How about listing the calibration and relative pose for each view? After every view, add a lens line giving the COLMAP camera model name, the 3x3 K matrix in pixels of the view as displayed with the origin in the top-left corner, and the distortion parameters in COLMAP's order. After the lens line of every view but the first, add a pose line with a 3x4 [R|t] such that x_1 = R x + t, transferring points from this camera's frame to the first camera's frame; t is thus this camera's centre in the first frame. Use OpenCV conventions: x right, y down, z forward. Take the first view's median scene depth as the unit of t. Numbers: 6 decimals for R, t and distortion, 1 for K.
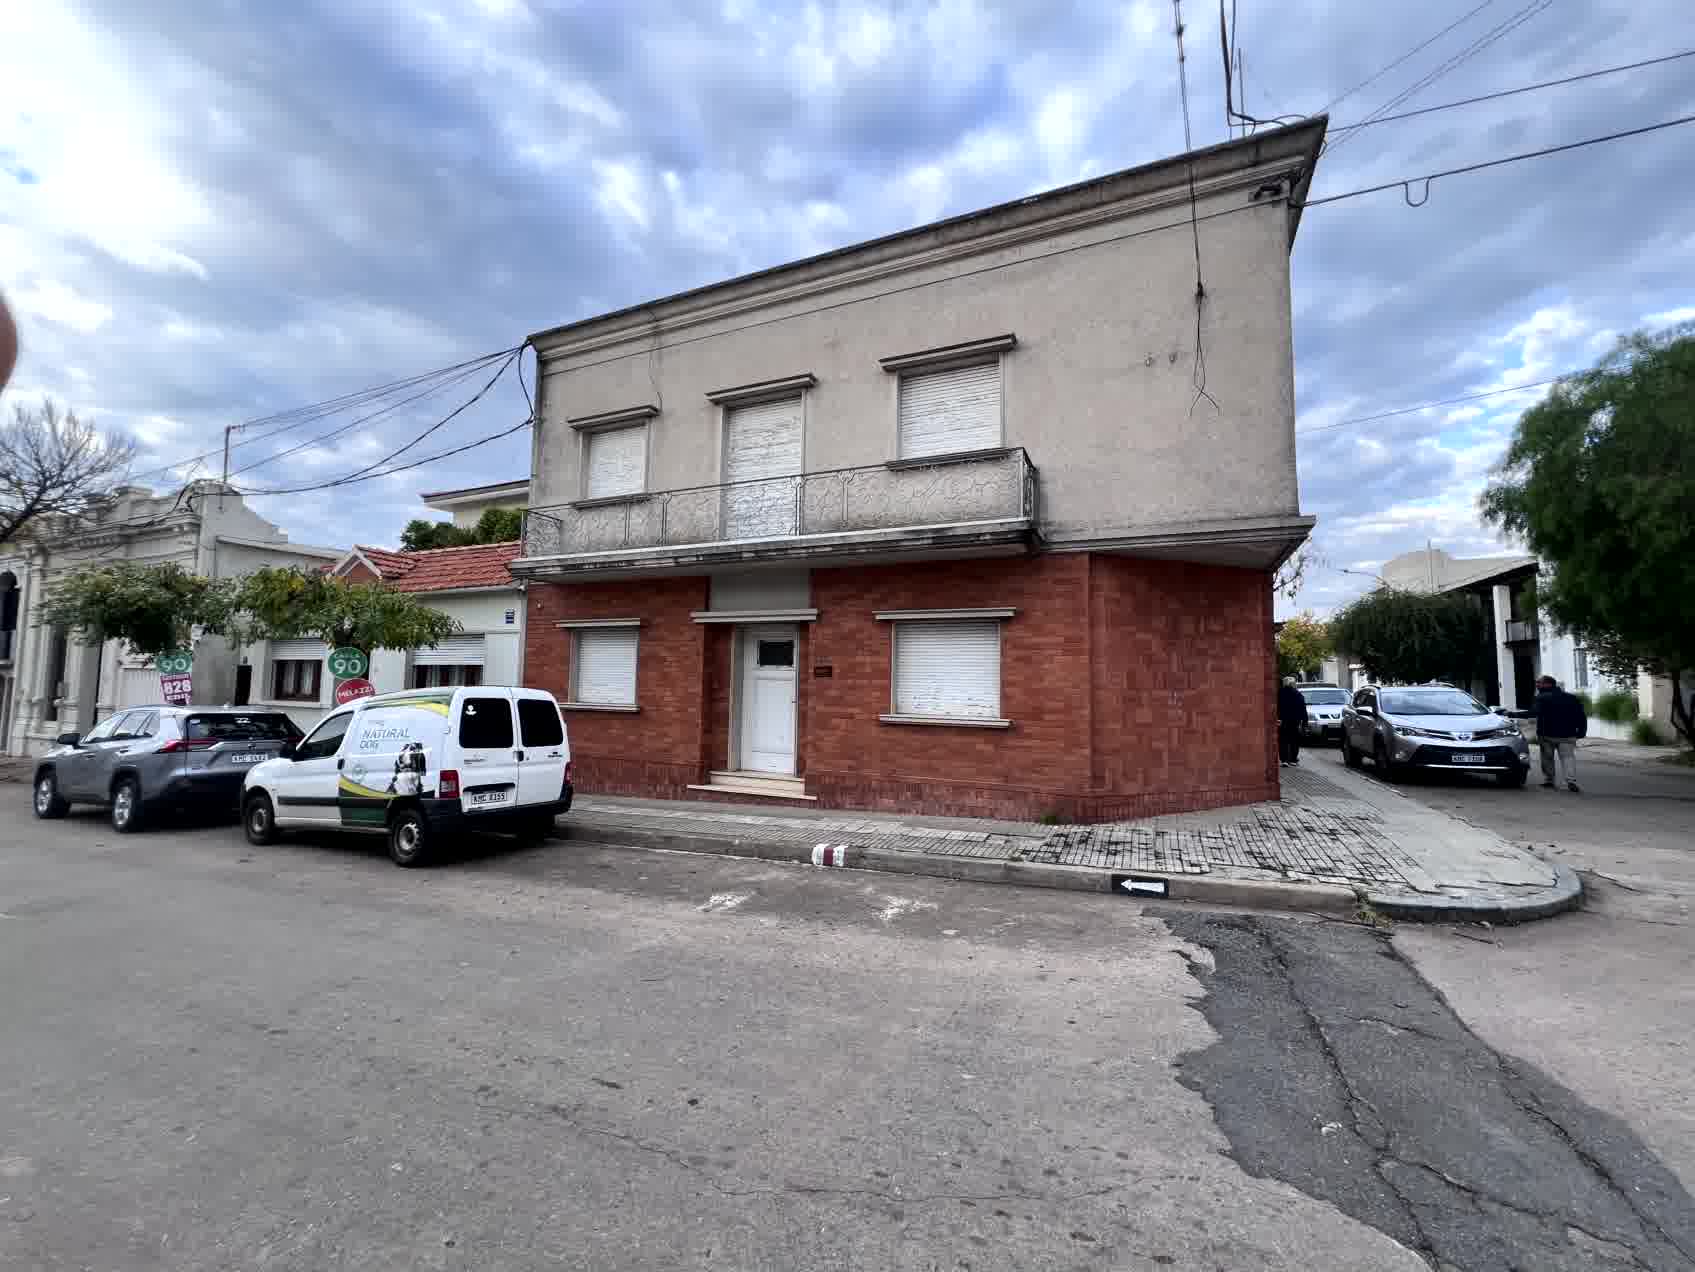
lens RADIAL K [[691.1, 0, 847.5], [0, 691.1, 636.0], [0, 0, 1]] dist [-0.000270, -0.000167]
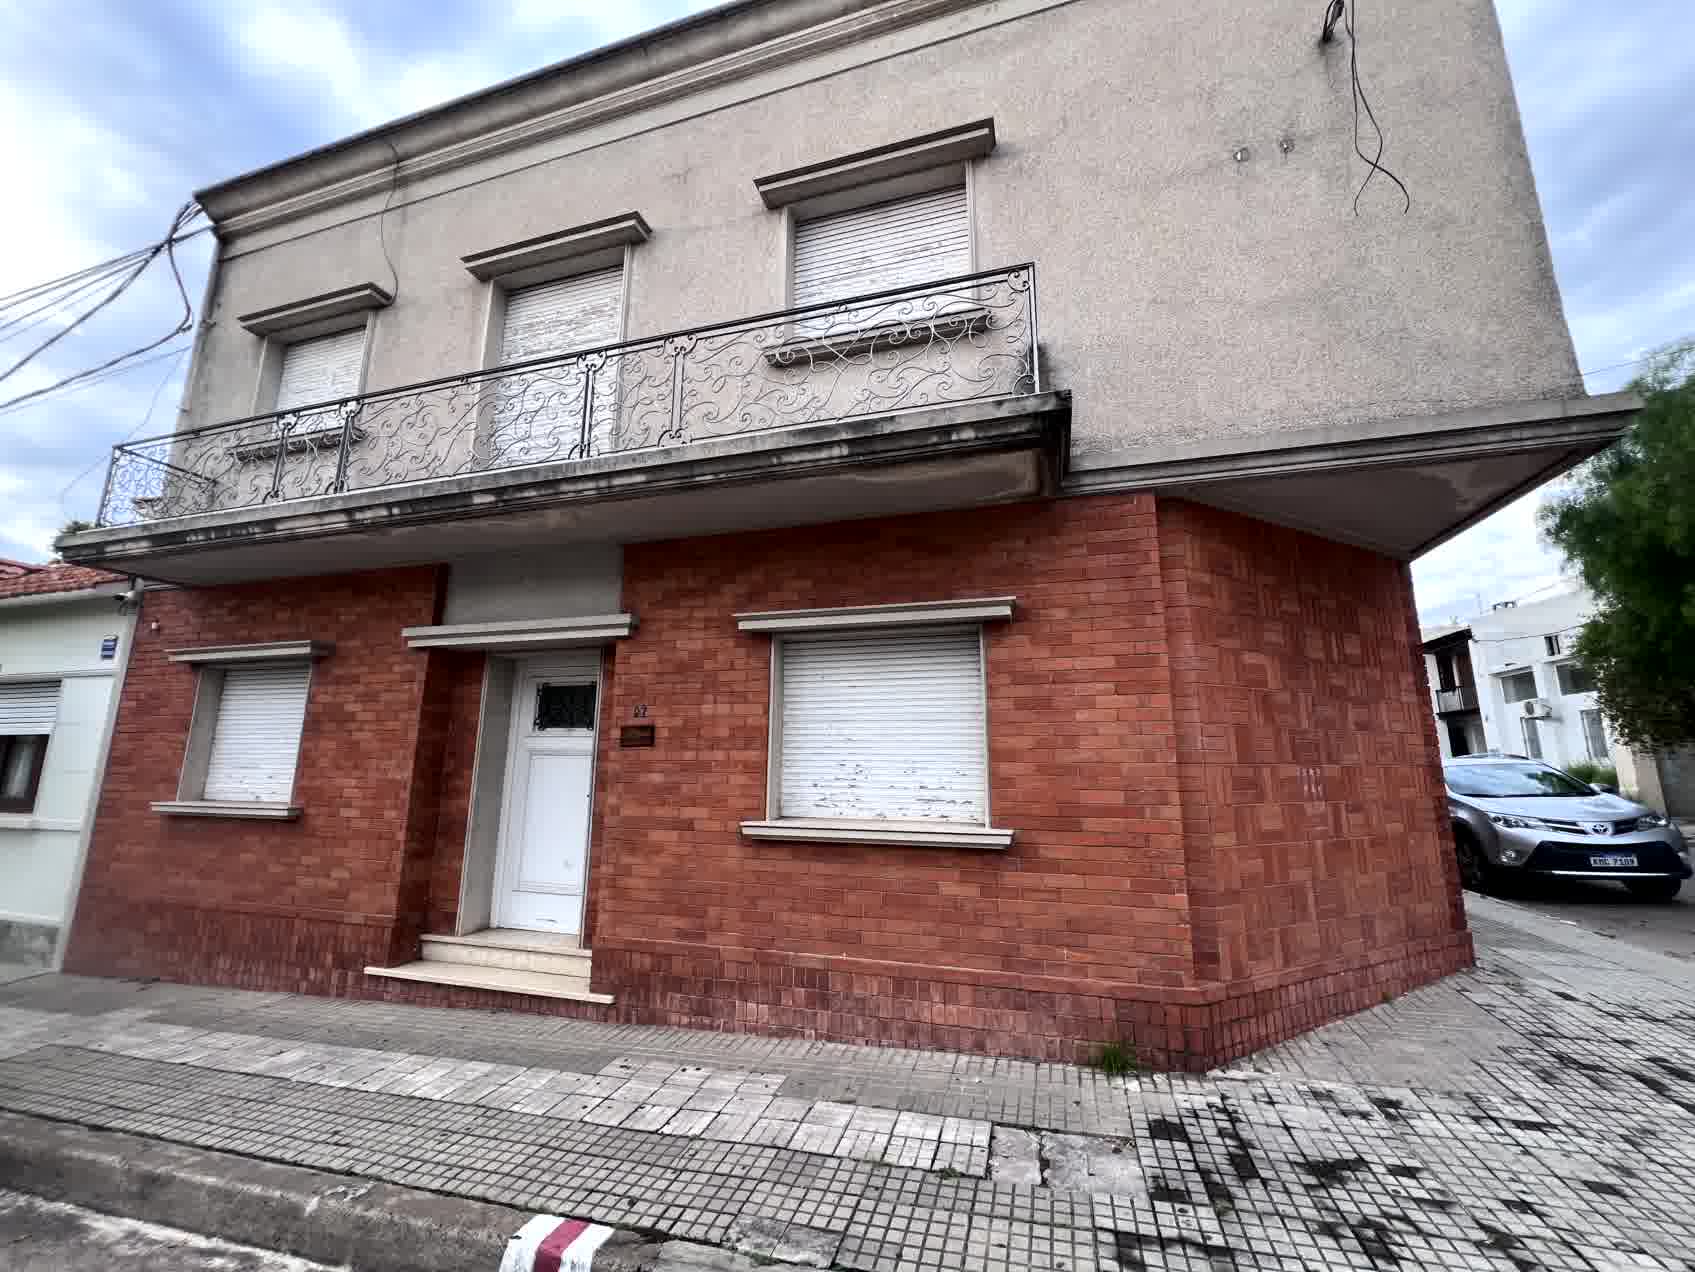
lens RADIAL K [[675.9, 0, 847.5], [0, 675.9, 636.0], [0, 0, 1]] dist [-0.003377, -0.000200]
pose [[0.992084, 0.013555, 0.124838, 0.057501], [0.001657, 0.992658, -0.120947, 0.040345], [-0.125561, 0.120197, 0.984778, 0.494291]]
